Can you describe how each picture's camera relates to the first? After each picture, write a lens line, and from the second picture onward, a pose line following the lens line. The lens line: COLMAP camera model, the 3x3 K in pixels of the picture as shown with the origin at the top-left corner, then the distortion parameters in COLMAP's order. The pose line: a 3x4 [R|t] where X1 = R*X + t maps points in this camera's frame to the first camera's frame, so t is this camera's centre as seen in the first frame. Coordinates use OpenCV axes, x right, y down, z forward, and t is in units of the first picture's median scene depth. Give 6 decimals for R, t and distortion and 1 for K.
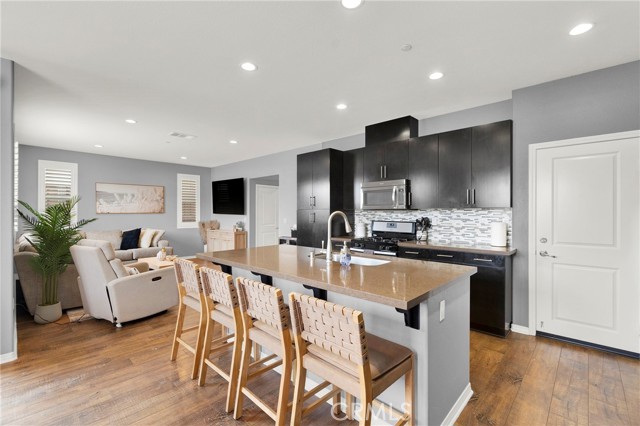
lens RADIAL K [[285.1, 0, 322.3], [0, 285.1, 213.5], [0, 0, 1]] dist [0.003818, -0.000894]
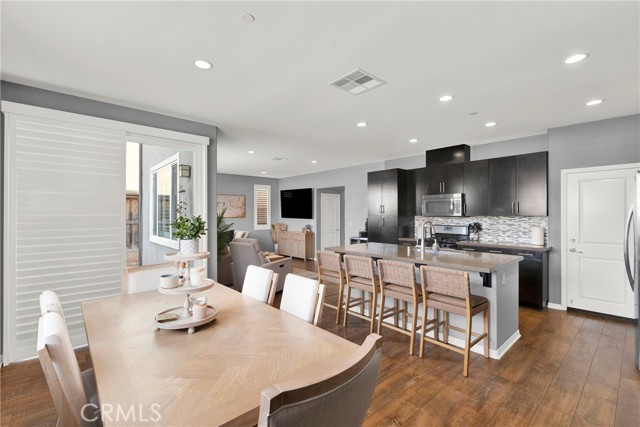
lens RADIAL K [[285.1, 0, 322.3], [0, 285.1, 214.0], [0, 0, 1]] dist [0.003818, -0.000894]
pose [[0.995906, -0.001742, -0.090380, -0.220590], [0.001486, 0.999995, -0.002902, -0.022497], [0.090384, 0.002756, 0.995903, -0.352646]]
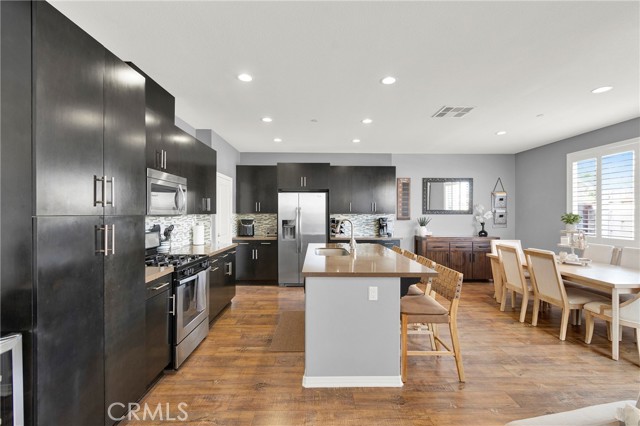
lens RADIAL K [[285.1, 0, 322.3], [0, 285.1, 213.5], [0, 0, 1]] dist [0.003818, -0.000894]
pose [[-0.697006, -0.002952, 0.717059, -0.553329], [-0.001840, 0.999996, 0.002328, -0.021756], [-0.717063, 0.000303, -0.697009, 1.254364]]
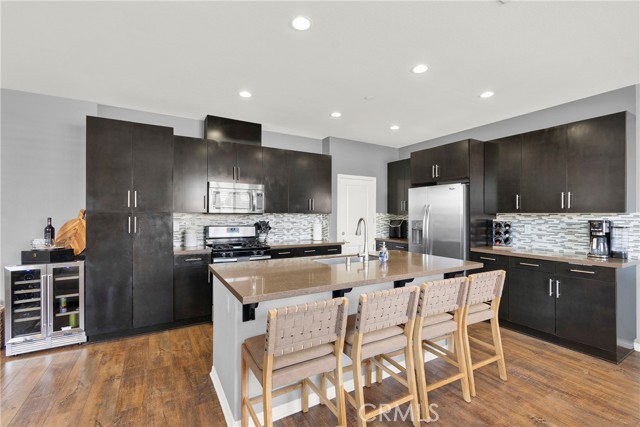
lens RADIAL K [[285.1, 0, 322.3], [0, 285.1, 214.0], [0, 0, 1]] dist [0.003818, -0.000894]
pose [[0.283008, 0.003785, 0.959110, -0.633977], [-0.001017, 0.999993, -0.003647, -0.009289], [-0.959117, 0.000057, 0.283009, 0.486515]]
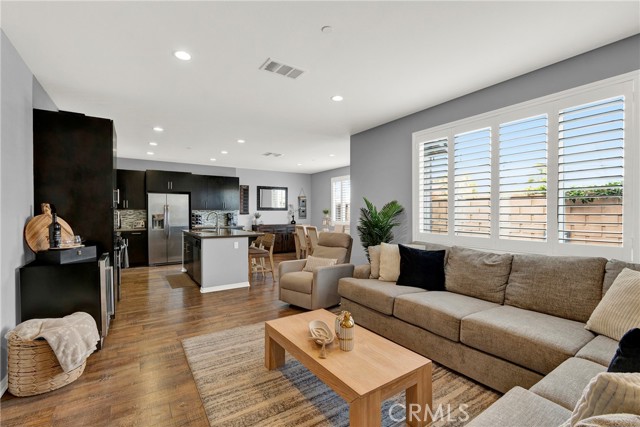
lens RADIAL K [[290.9, 0, 320.0], [0, 290.9, 213.5], [0, 0, 1]] dist [0.009620, -0.000201]
pose [[-0.970361, 0.000650, 0.241660, -0.870648], [0.001939, 0.999985, 0.005093, -0.002146], [-0.241653, 0.005410, -0.970348, 1.915659]]
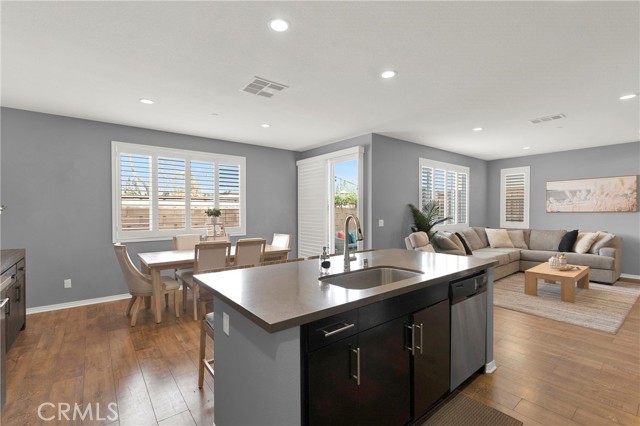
lens RADIAL K [[285.1, 0, 322.3], [0, 285.1, 213.5], [0, 0, 1]] dist [0.003818, -0.000894]
pose [[-0.149579, 0.008613, -0.988712, 0.537476], [0.001140, 0.999963, 0.008539, -0.009076], [0.988749, 0.000150, -0.149583, 0.609200]]
